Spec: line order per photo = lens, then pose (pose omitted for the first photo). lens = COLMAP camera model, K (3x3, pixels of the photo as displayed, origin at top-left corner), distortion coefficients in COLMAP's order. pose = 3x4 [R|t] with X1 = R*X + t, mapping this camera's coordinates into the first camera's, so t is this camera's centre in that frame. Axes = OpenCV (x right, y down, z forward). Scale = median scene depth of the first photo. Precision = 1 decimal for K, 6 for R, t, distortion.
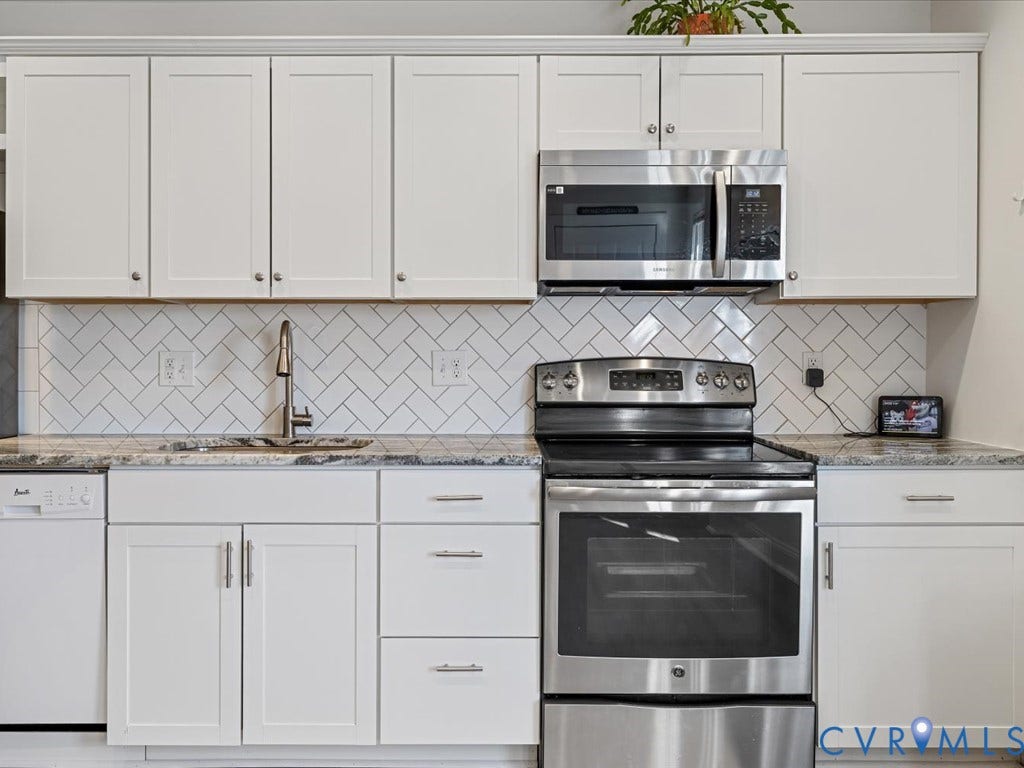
lens RADIAL K [[874.0, 0, 509.8], [0, 874.0, 367.4], [0, 0, 1]] dist [-0.001158, -0.009857]
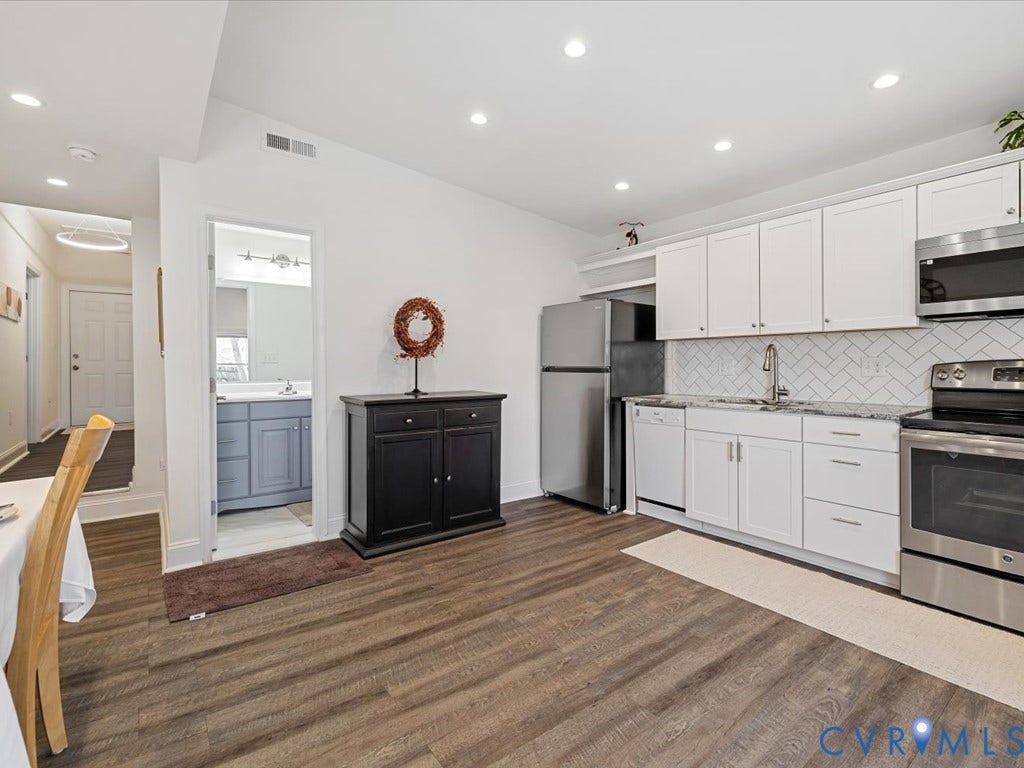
lens RADIAL K [[487.9, 0, 510.1], [0, 487.9, 371.2], [0, 0, 1]] dist [0.003672, 0.000391]
pose [[0.602726, 0.004892, -0.797933, 0.320913], [0.002343, 0.999966, 0.007900, 0.000257], [0.797945, -0.006631, 0.602694, -0.224726]]
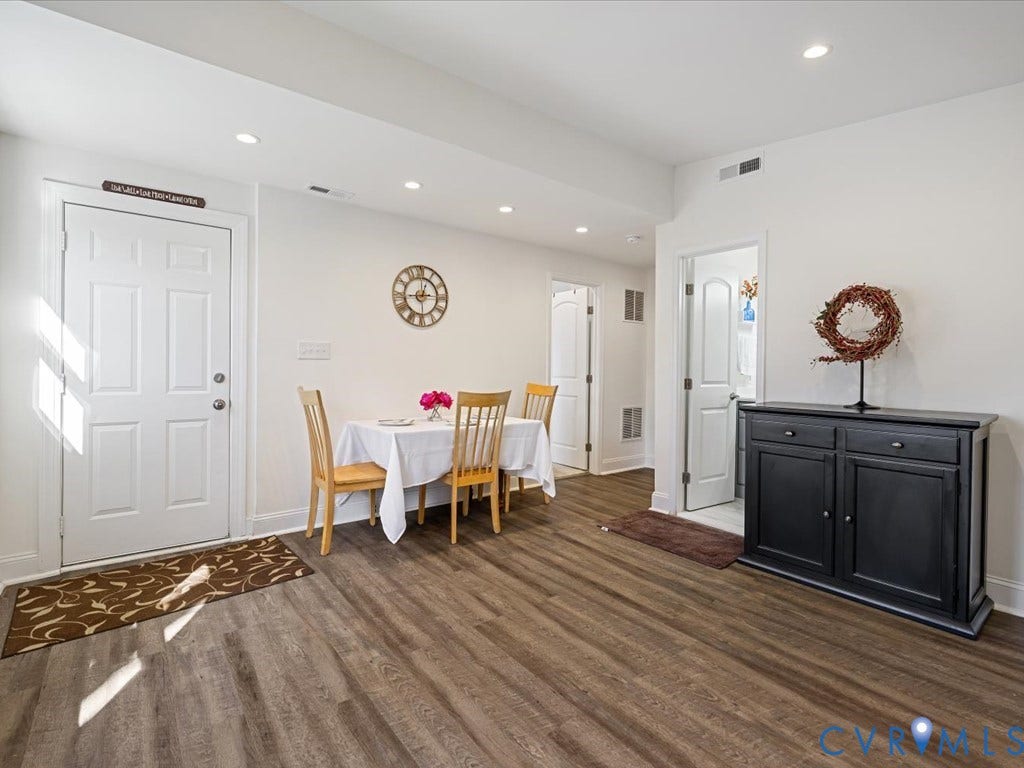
lens RADIAL K [[487.9, 0, 510.1], [0, 487.9, 371.2], [0, 0, 1]] dist [0.003672, 0.000391]
pose [[-0.781713, -0.005940, -0.623610, 0.349560], [-0.015366, 0.999835, 0.009738, -0.005577], [0.623448, 0.017194, -0.781675, 0.702260]]
